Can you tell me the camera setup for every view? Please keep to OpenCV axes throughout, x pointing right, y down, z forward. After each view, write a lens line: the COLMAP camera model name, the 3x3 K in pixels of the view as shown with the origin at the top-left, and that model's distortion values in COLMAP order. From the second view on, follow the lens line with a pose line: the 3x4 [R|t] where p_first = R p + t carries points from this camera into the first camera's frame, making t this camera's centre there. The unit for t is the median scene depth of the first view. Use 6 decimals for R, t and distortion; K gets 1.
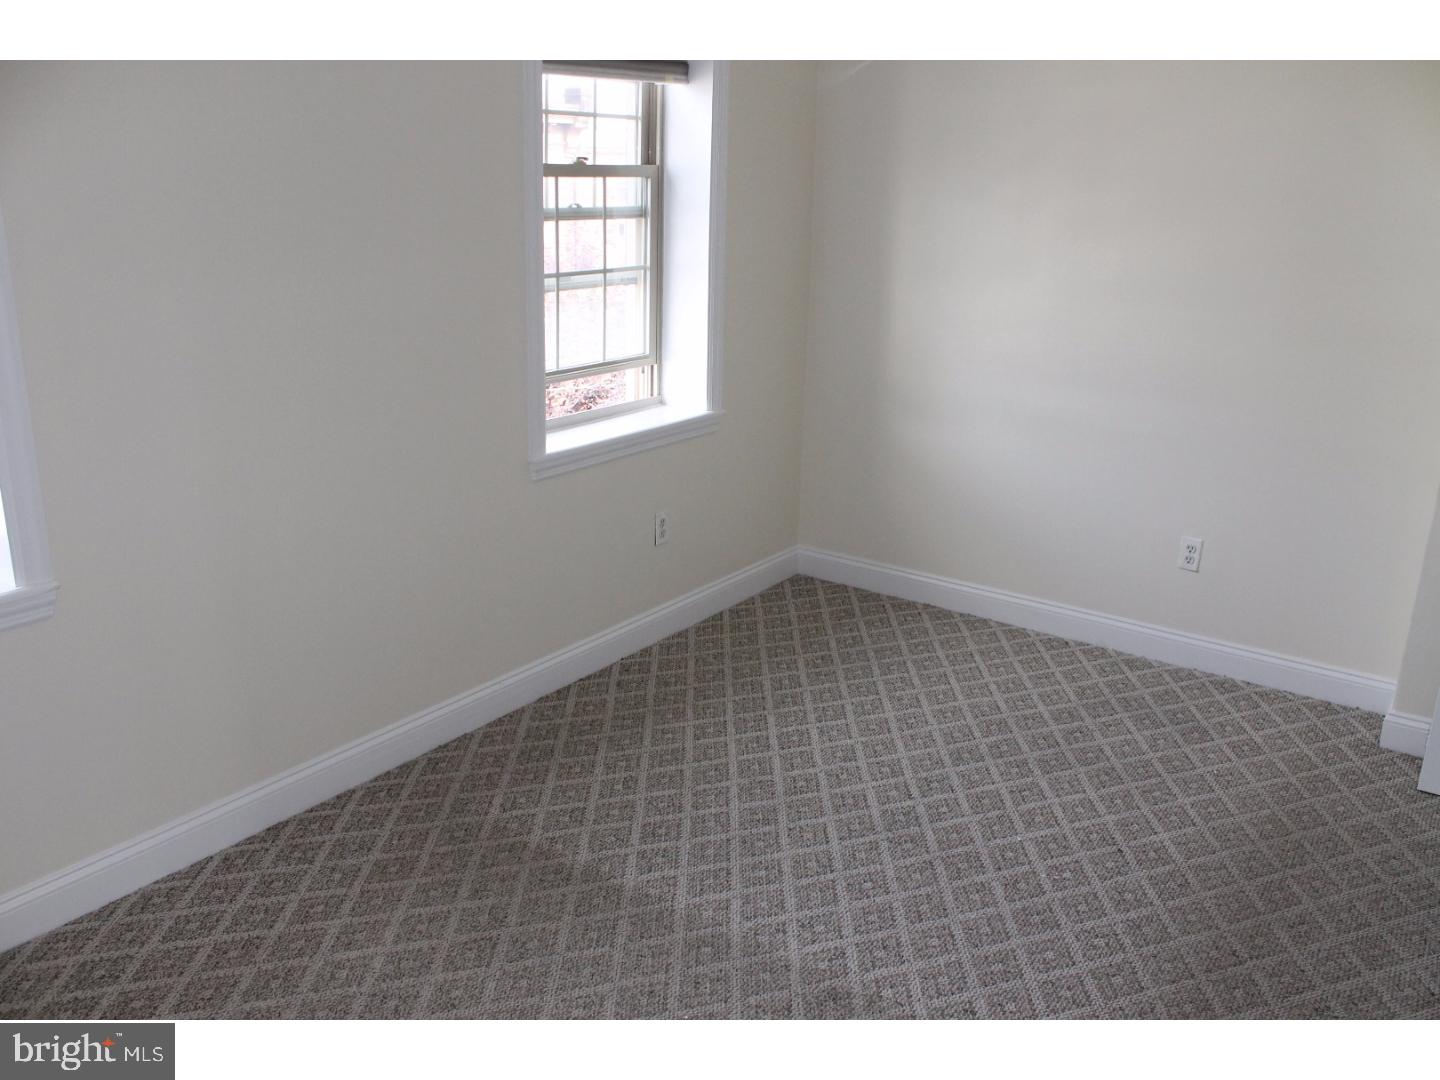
lens RADIAL K [[1220.1, 0, 743.9], [0, 1220.1, 537.8], [0, 0, 1]] dist [-0.157946, 0.130592]
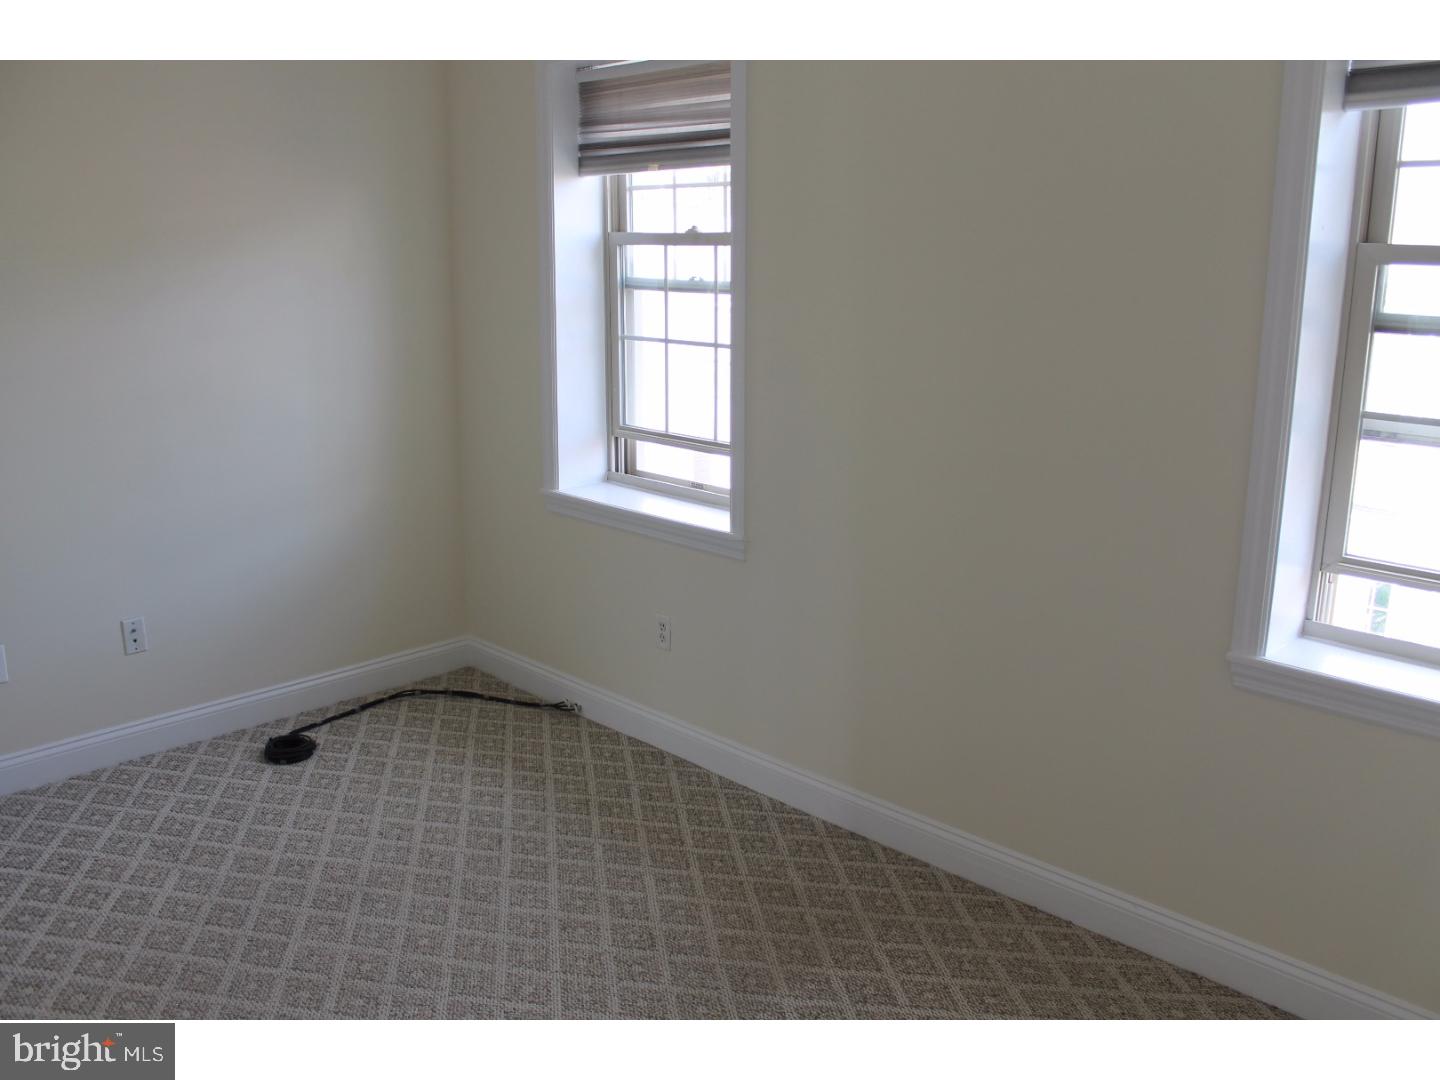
lens RADIAL K [[1220.1, 0, 743.9], [0, 1220.1, 537.8], [0, 0, 1]] dist [-0.157946, 0.130592]
pose [[-0.170571, 0.210895, -0.962512, 0.496893], [-0.300594, 0.919126, 0.254658, -0.203800], [0.938376, 0.332762, -0.093382, 0.714994]]
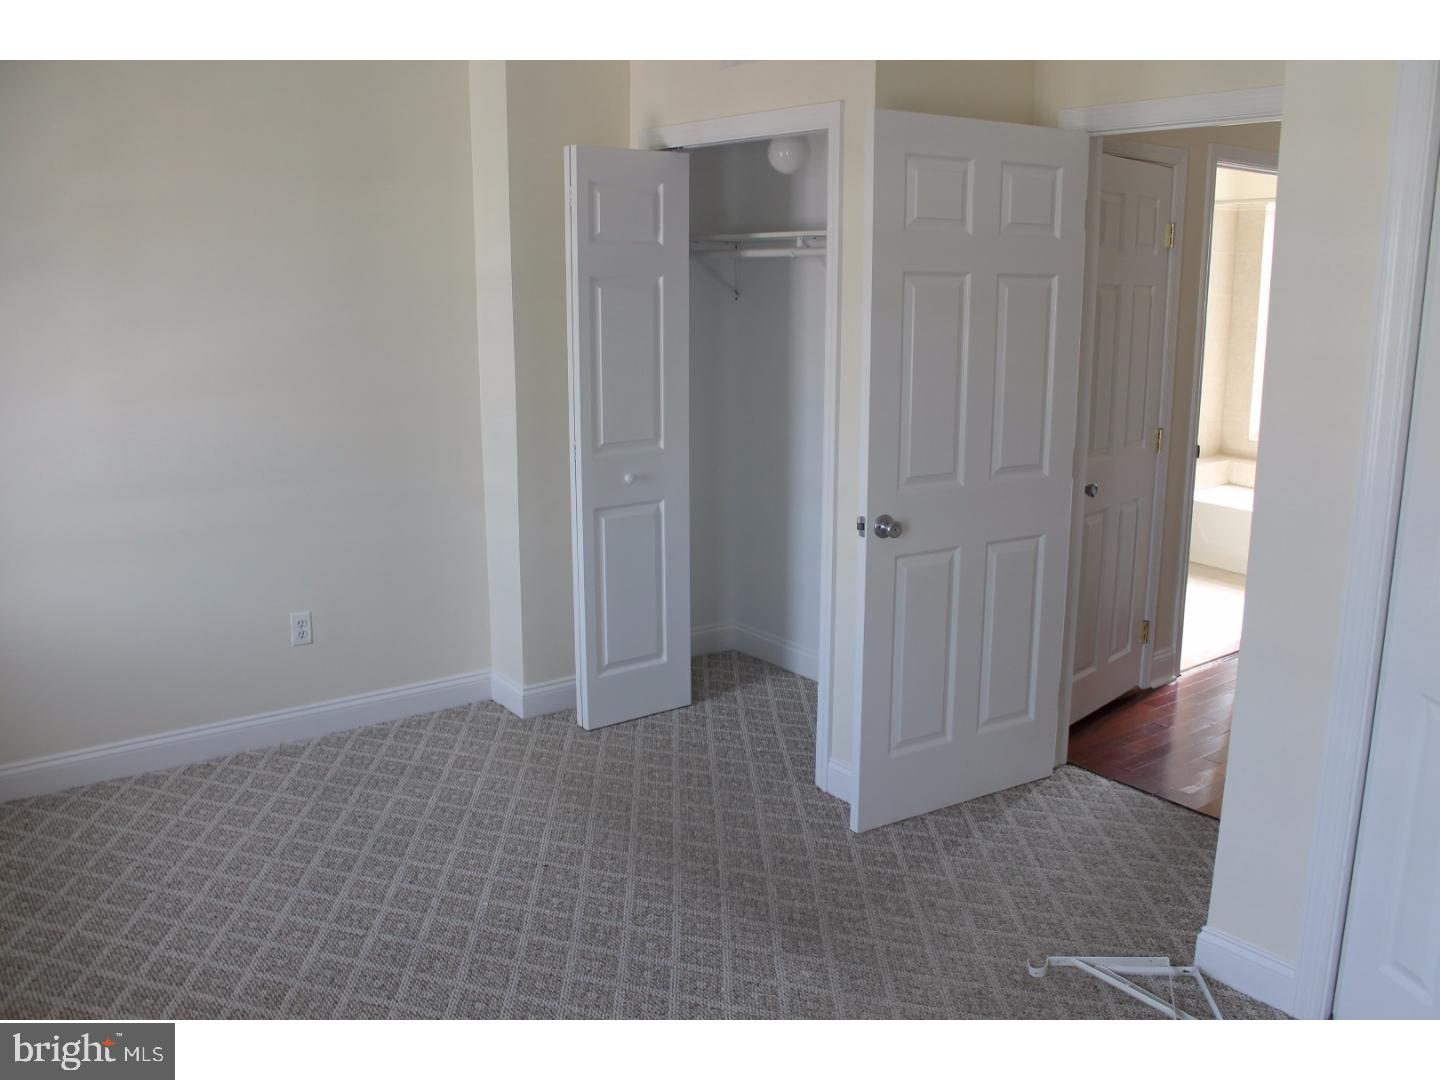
lens RADIAL K [[1220.1, 0, 743.9], [0, 1220.1, 537.8], [0, 0, 1]] dist [-0.157946, 0.130592]
pose [[0.320896, -0.232259, 0.918195, -0.452763], [0.283816, 0.948495, 0.140734, -0.102617], [-0.903590, 0.215437, 0.370287, 0.278120]]
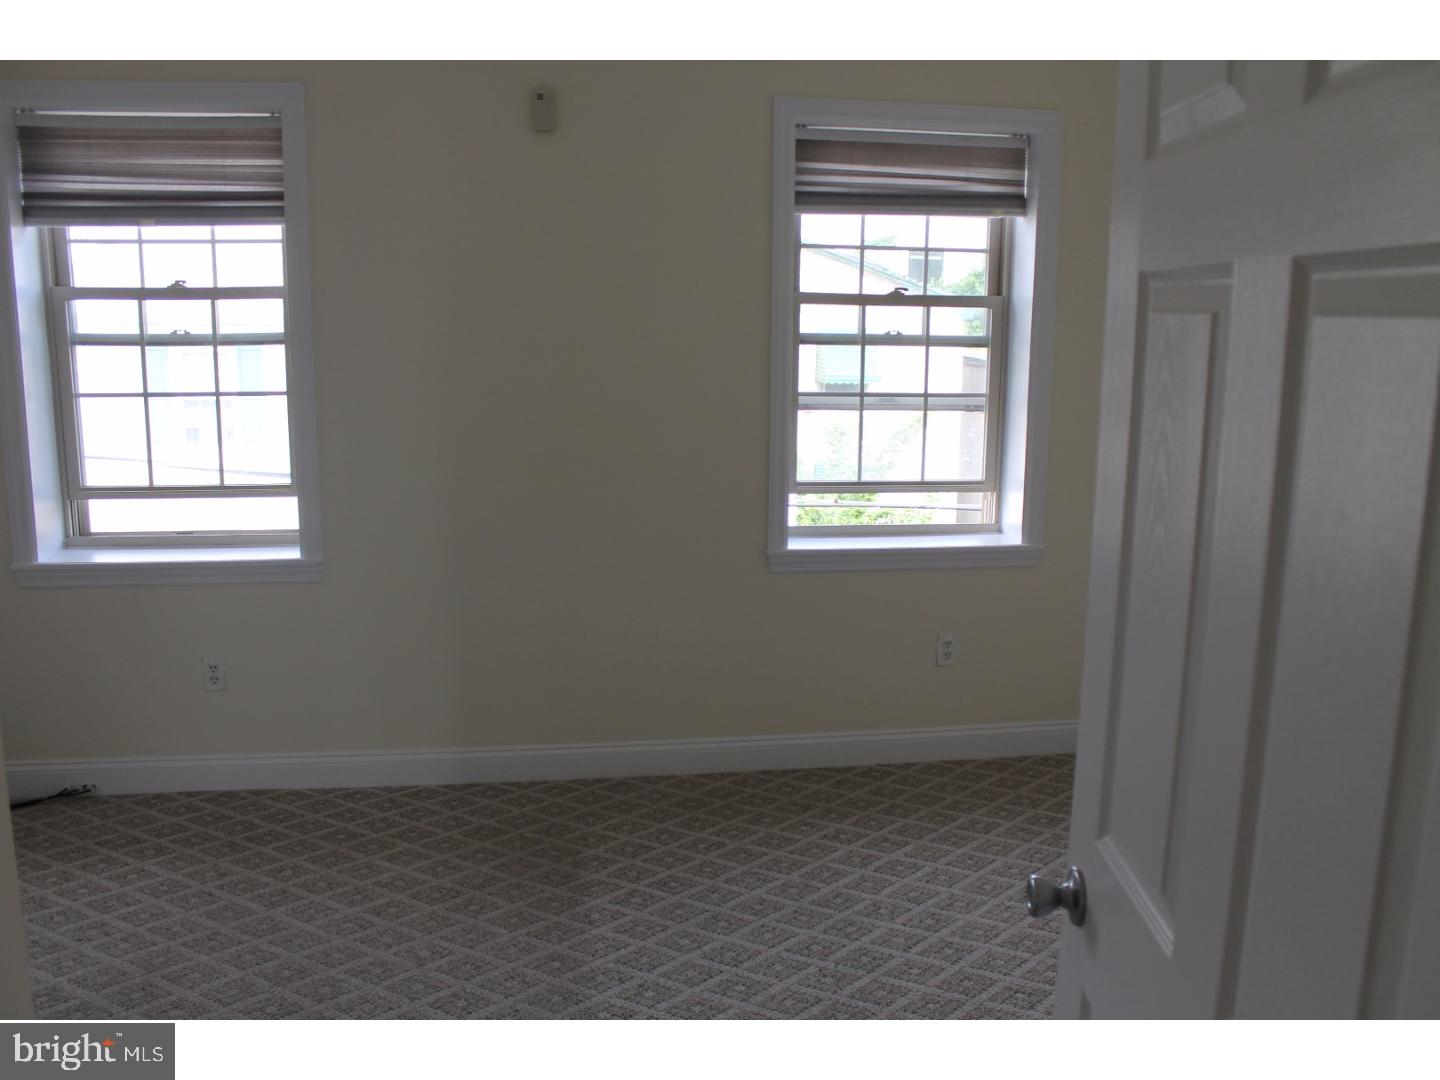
lens RADIAL K [[1220.1, 0, 743.9], [0, 1220.1, 537.8], [0, 0, 1]] dist [-0.157946, 0.130592]
pose [[0.686284, 0.121676, -0.717083, 0.569188], [-0.210449, 0.976955, -0.035639, -0.029678], [0.696222, 0.175368, 0.696076, 0.184841]]
